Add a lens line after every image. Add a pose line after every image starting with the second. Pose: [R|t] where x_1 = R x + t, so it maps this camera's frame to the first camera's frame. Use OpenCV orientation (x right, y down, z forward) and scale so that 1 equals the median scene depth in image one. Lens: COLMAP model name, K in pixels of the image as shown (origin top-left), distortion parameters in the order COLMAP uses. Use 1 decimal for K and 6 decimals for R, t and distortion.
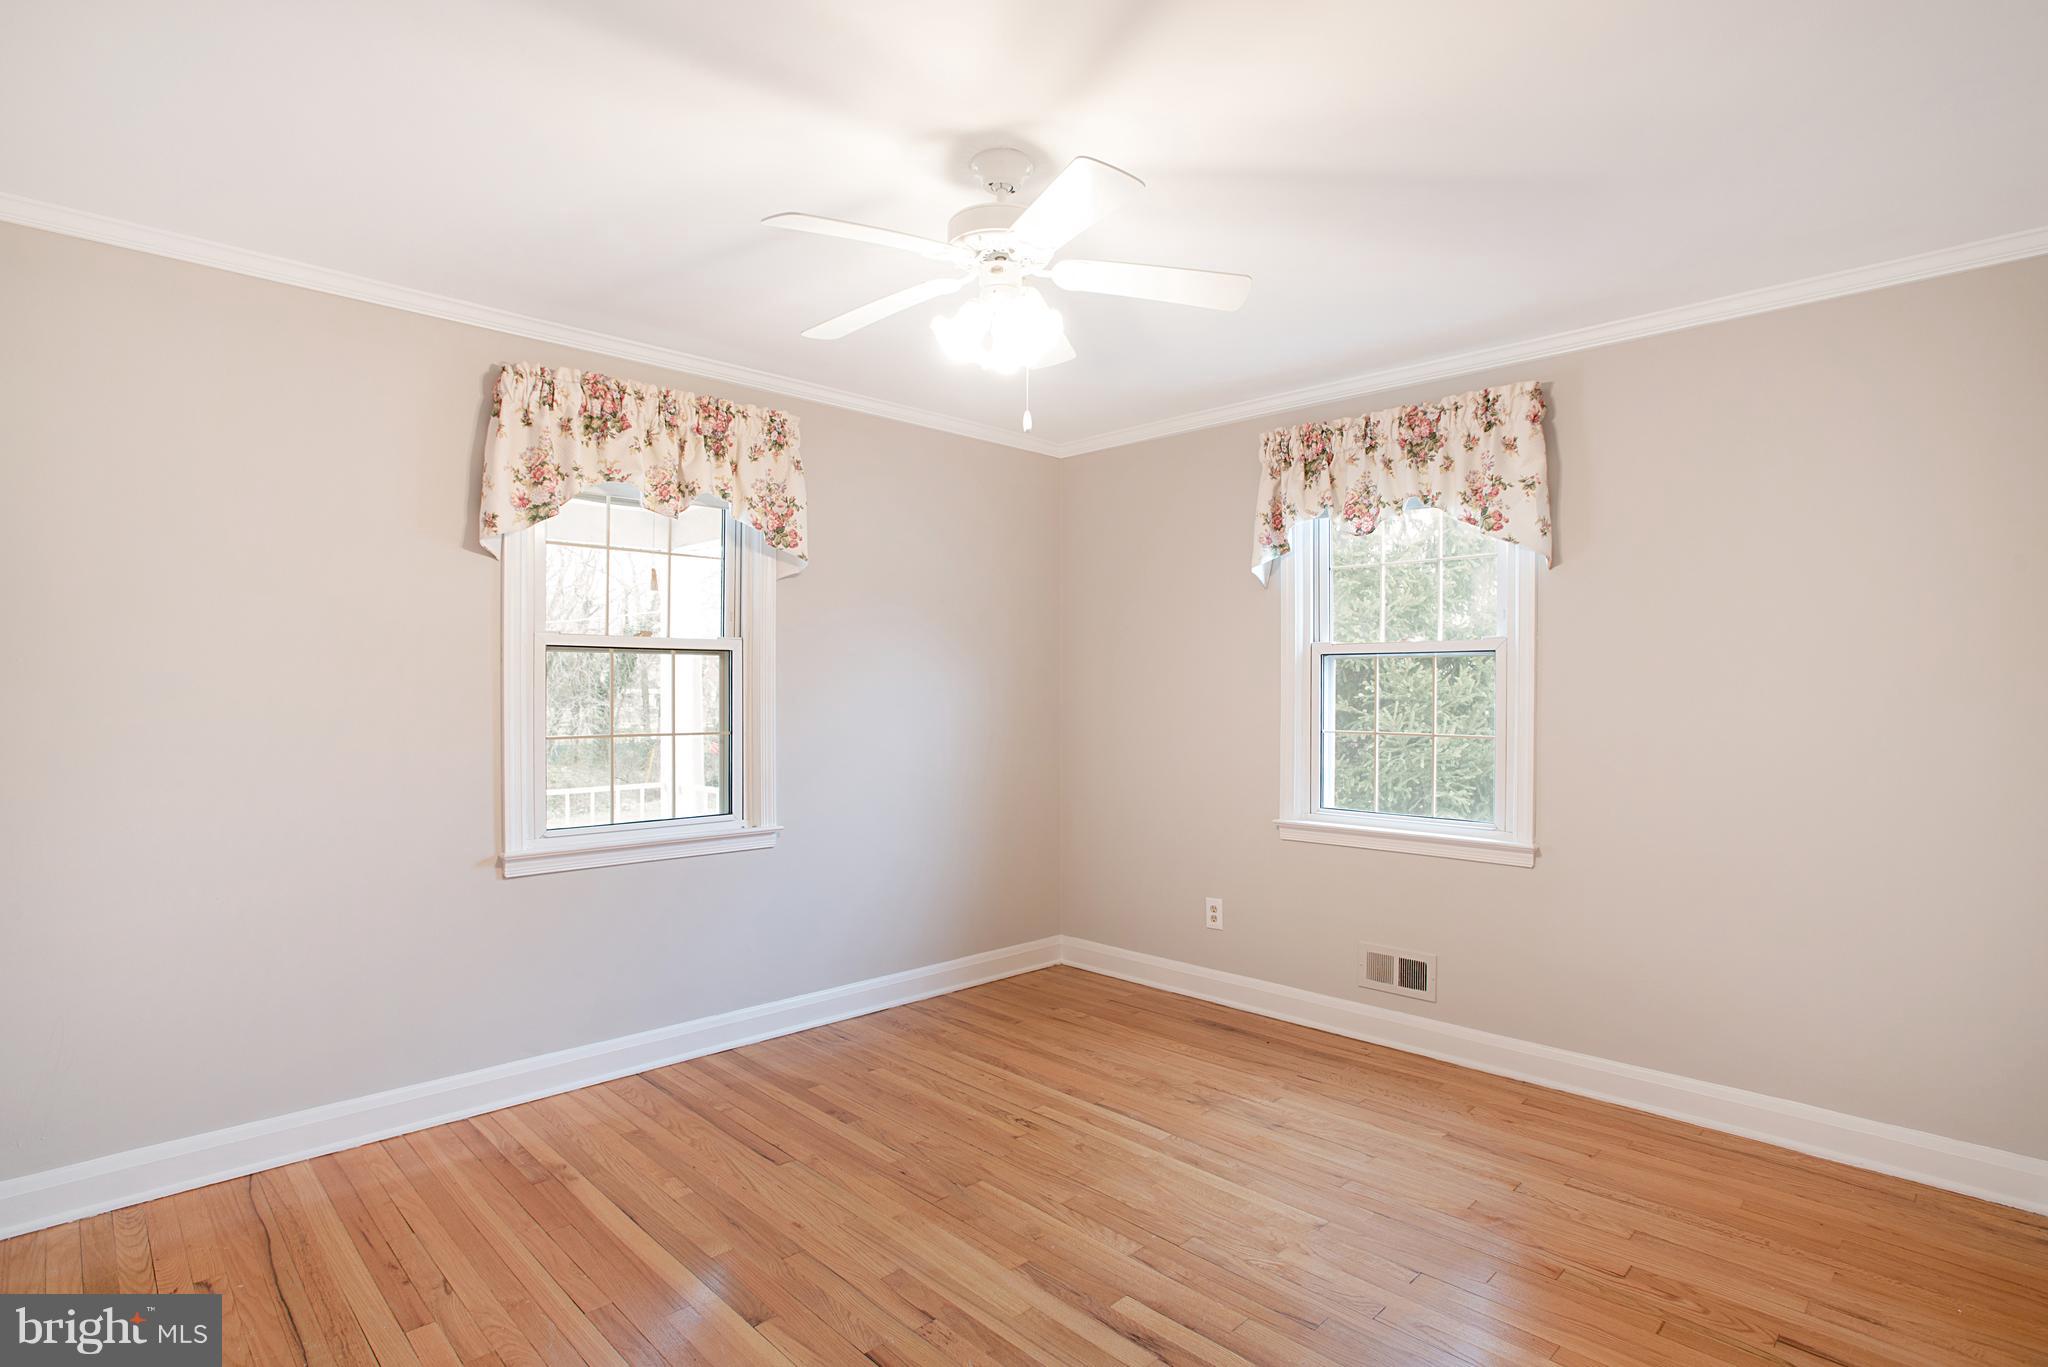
lens RADIAL K [[1033.7, 0, 1024.0], [0, 1033.7, 683.5], [0, 0, 1]] dist [-0.019095, 0.000238]
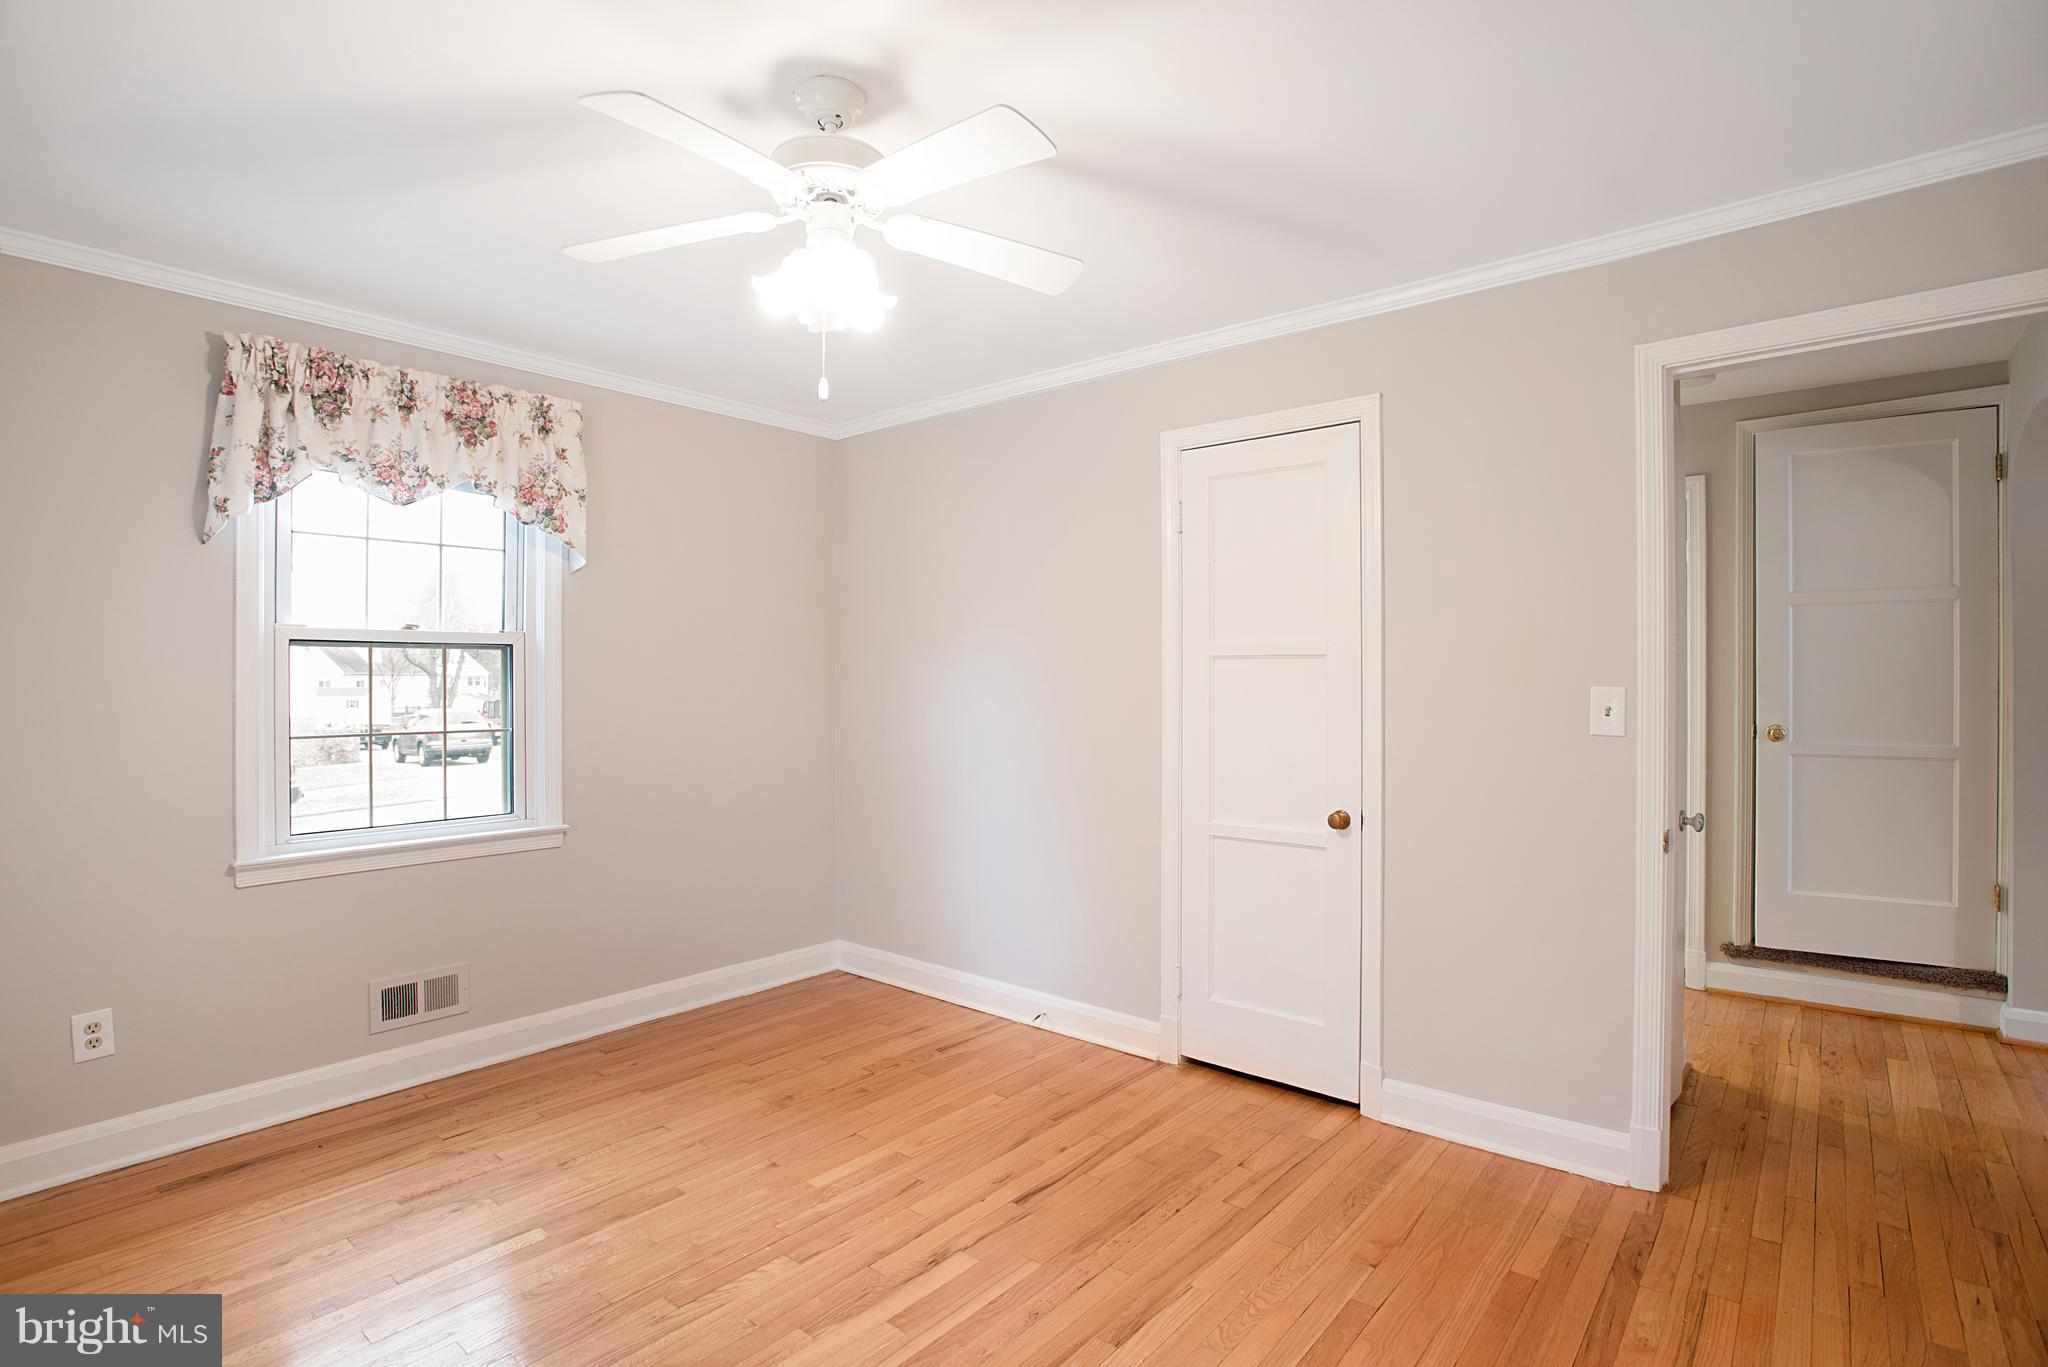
lens RADIAL K [[995.5, 0, 1024.9], [0, 995.5, 675.7], [0, 0, 1]] dist [-0.029439, -0.000474]
pose [[-0.081731, 0.001240, 0.996654, -0.568746], [0.000370, 0.999999, -0.001213, -0.000213], [-0.996654, 0.000269, -0.081731, 0.579634]]
